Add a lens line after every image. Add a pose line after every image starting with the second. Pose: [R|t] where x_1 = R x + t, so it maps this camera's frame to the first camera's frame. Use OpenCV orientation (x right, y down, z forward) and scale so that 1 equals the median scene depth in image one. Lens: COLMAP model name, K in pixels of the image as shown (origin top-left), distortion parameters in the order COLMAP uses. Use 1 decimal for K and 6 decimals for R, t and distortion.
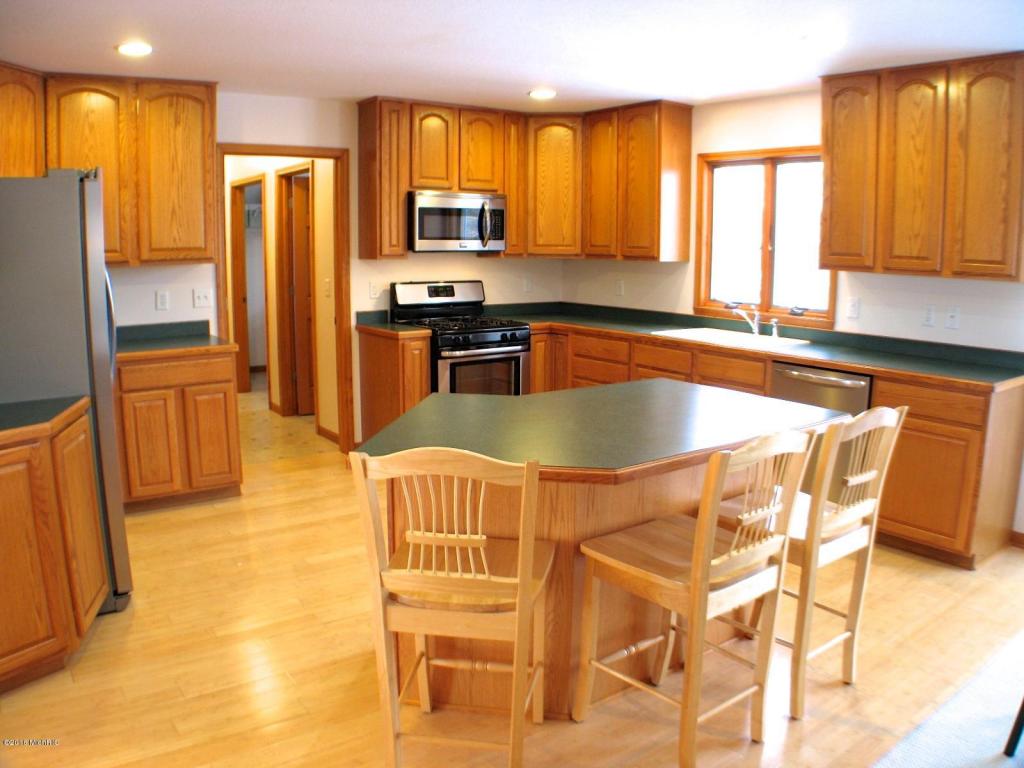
lens RADIAL K [[795.7, 0, 503.5], [0, 795.7, 386.9], [0, 0, 1]] dist [-0.243519, 0.097662]
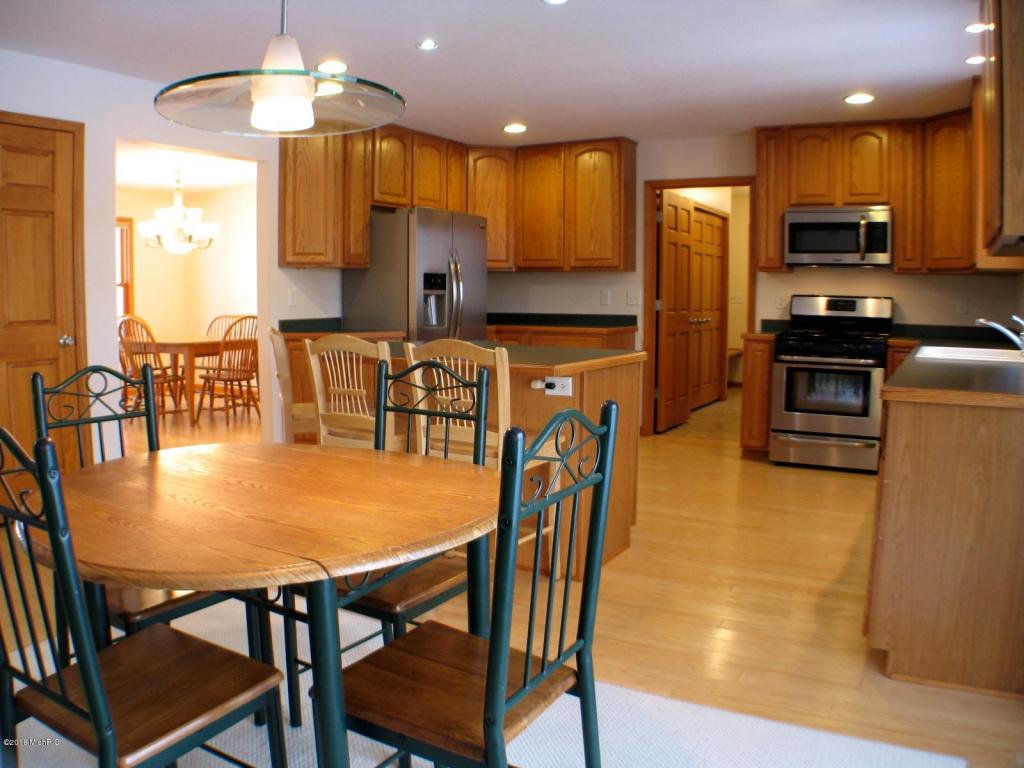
lens RADIAL K [[795.7, 0, 503.5], [0, 795.7, 386.9], [0, 0, 1]] dist [-0.243519, 0.097662]
pose [[0.390343, 0.100941, -0.915119, 0.794172], [-0.163036, 0.985841, 0.039199, 0.018572], [0.906119, 0.133896, 0.401273, 0.273509]]
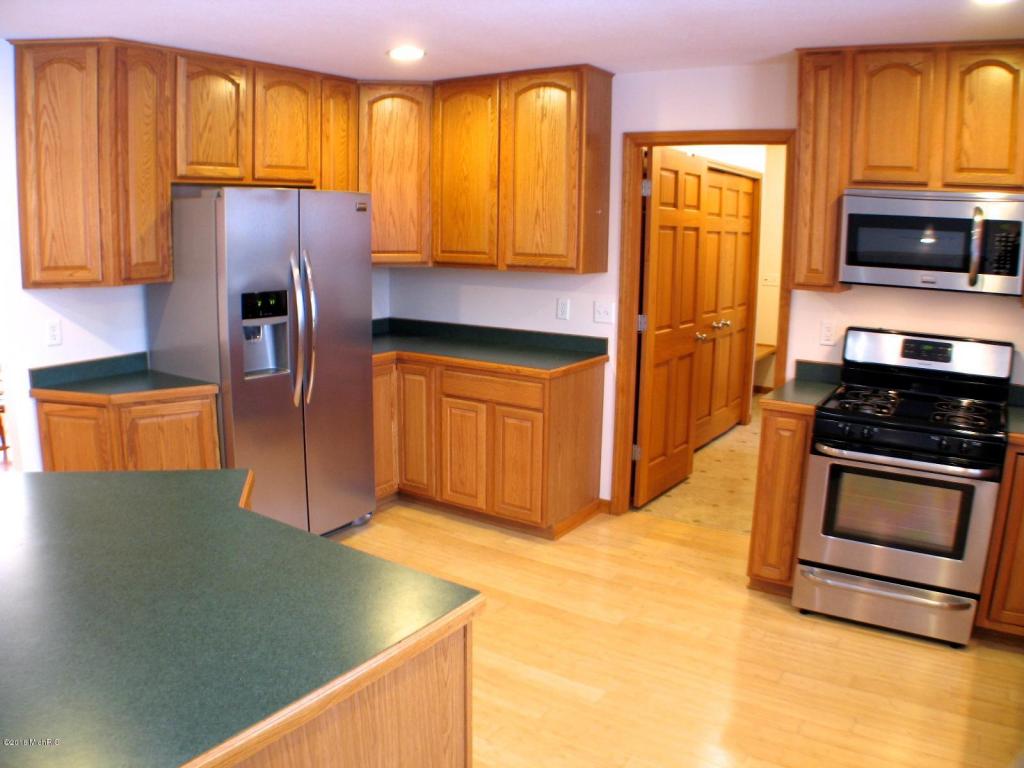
lens RADIAL K [[795.7, 0, 503.5], [0, 795.7, 386.9], [0, 0, 1]] dist [-0.243519, 0.097662]
pose [[0.338994, 0.185632, -0.922293, 0.423406], [-0.176976, 0.975421, 0.131277, -0.133620], [0.923993, 0.118721, 0.363514, 0.585035]]
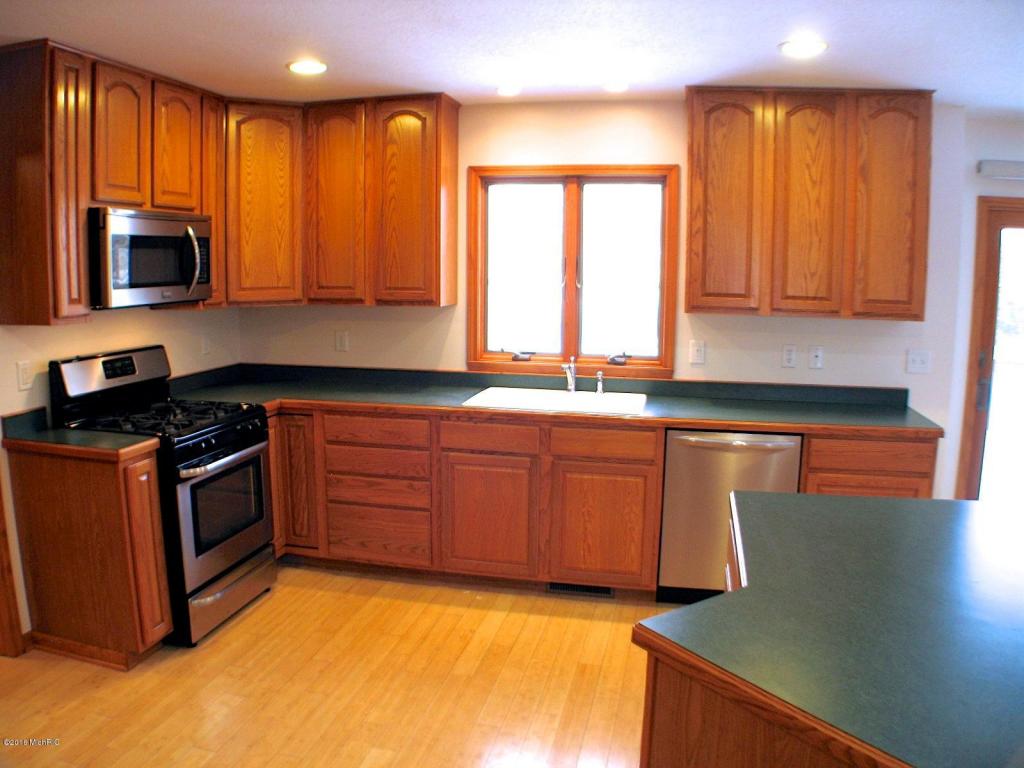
lens RADIAL K [[795.7, 0, 503.5], [0, 795.7, 386.9], [0, 0, 1]] dist [-0.243519, 0.097662]
pose [[0.758212, -0.097116, 0.644735, -0.282085], [0.111704, 0.993573, 0.018297, -0.099188], [-0.642368, 0.058146, 0.764187, 0.416797]]
